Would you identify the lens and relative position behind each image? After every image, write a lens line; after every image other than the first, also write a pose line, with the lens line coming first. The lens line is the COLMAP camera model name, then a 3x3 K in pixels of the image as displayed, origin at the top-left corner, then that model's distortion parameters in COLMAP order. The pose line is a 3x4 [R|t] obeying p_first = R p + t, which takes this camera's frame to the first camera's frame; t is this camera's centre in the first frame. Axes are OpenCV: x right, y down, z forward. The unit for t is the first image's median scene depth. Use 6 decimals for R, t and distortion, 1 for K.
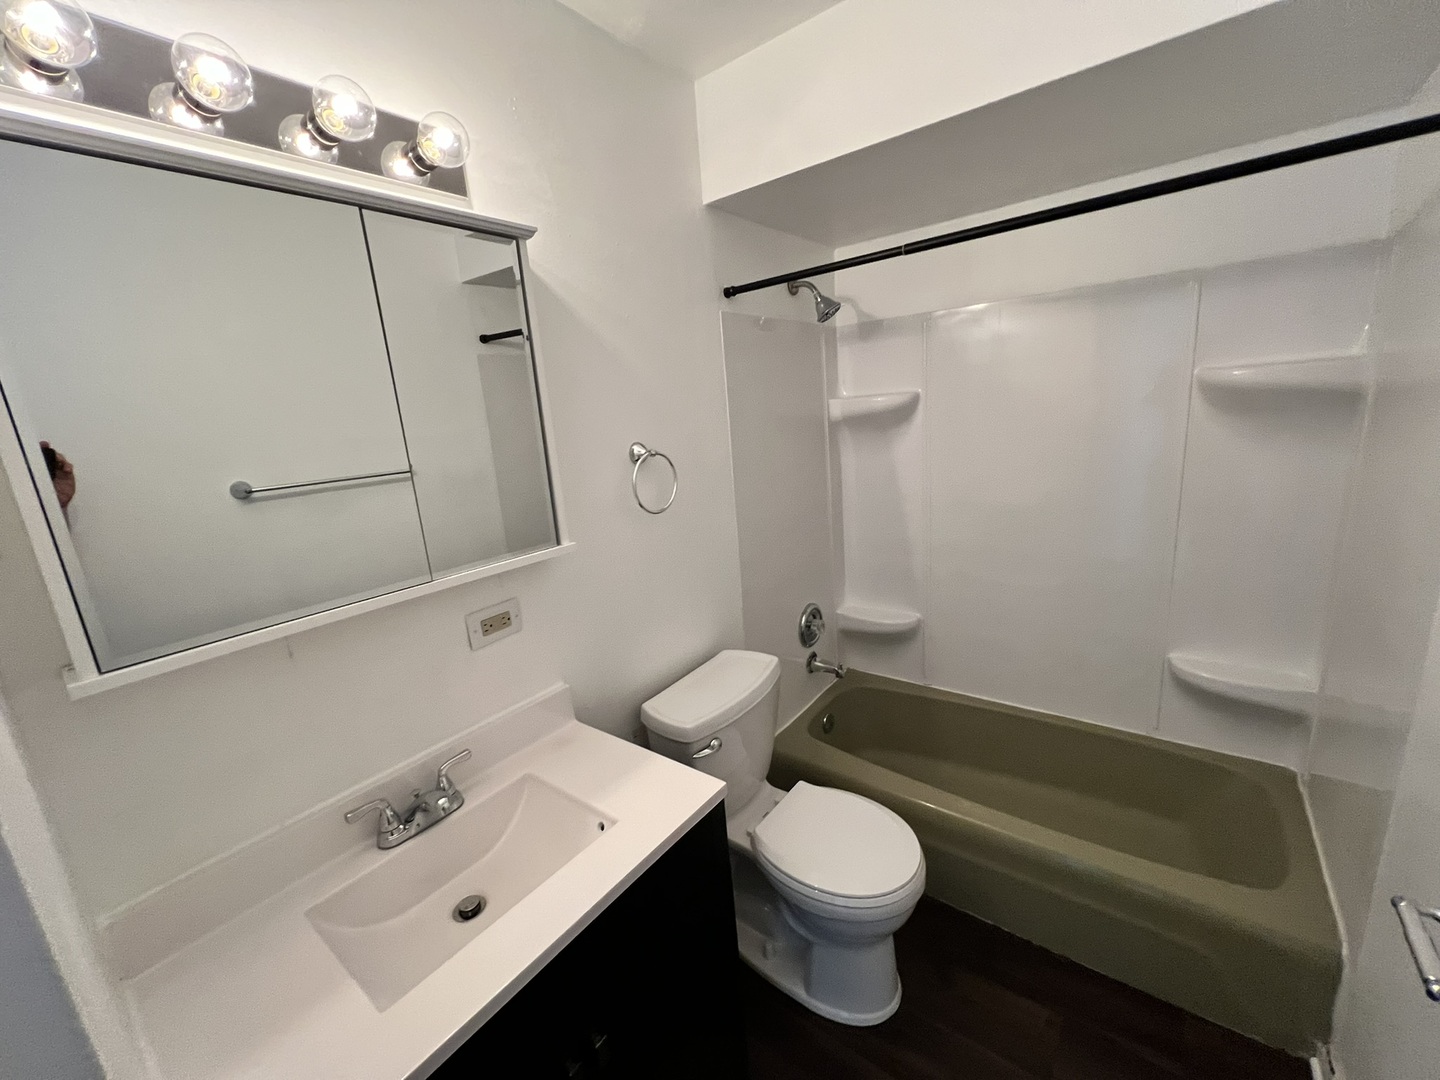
lens RADIAL K [[582.7, 0, 719.6], [0, 582.7, 540.7], [0, 0, 1]] dist [-0.000227, 0.000096]
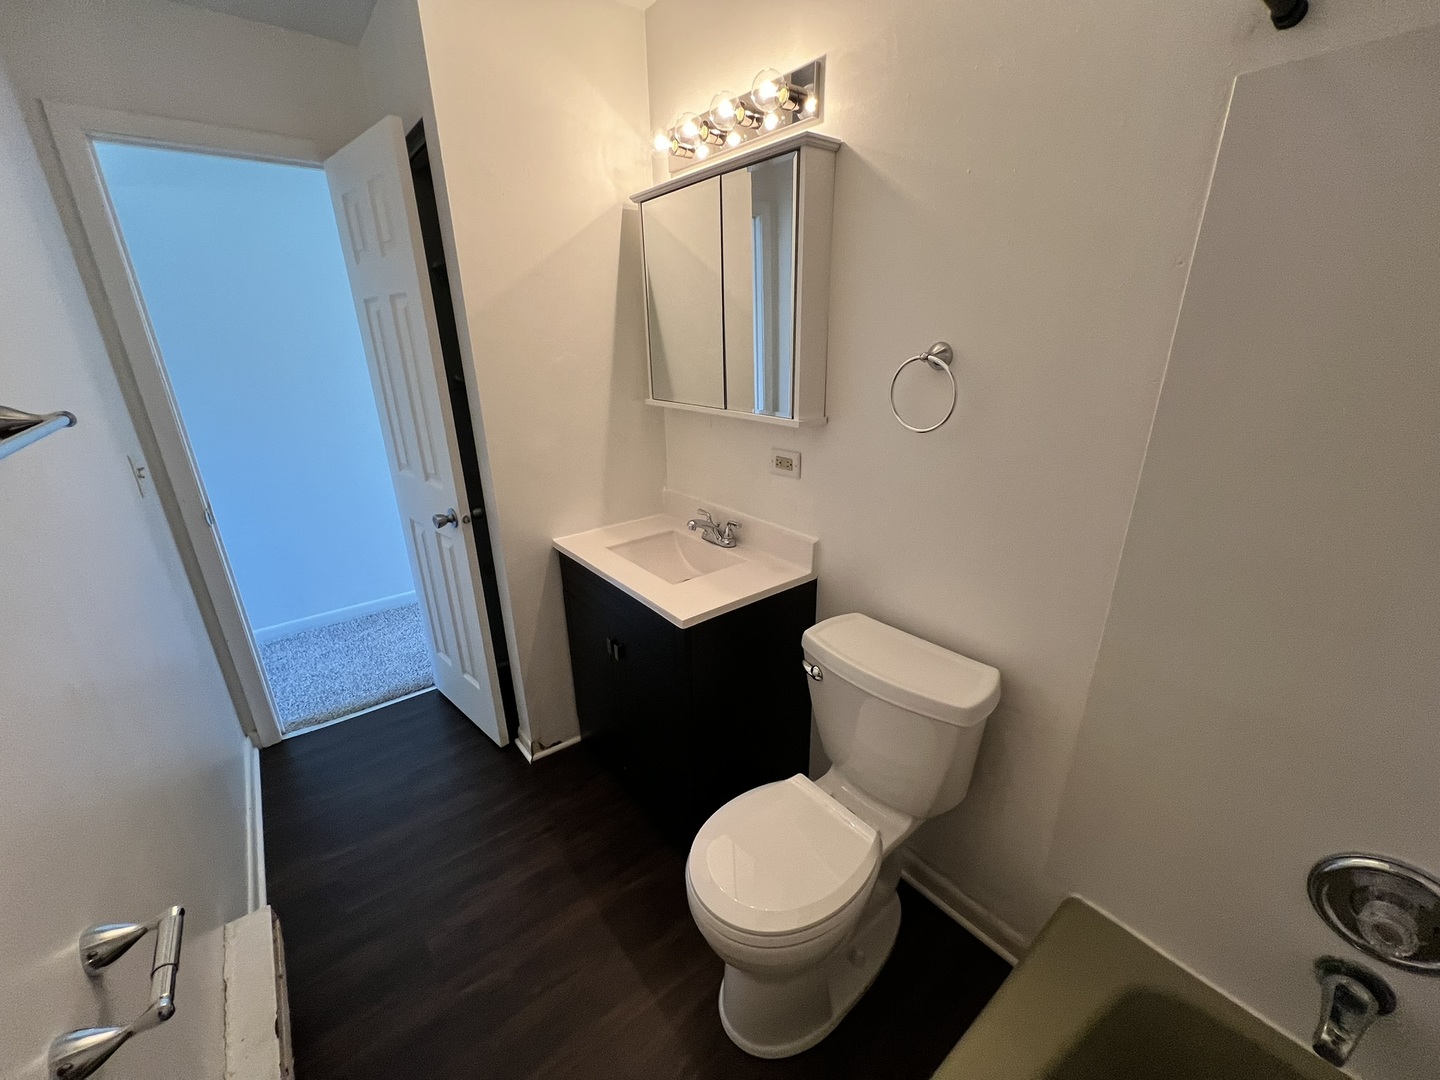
lens RADIAL K [[579.7, 0, 720.8], [0, 579.7, 541.1], [0, 0, 1]] dist [-0.004214, -0.000230]
pose [[-0.245752, 0.407784, -0.879385, 0.945797], [-0.175934, 0.873374, 0.454163, -0.297168], [0.953233, 0.266325, -0.142890, 1.114159]]
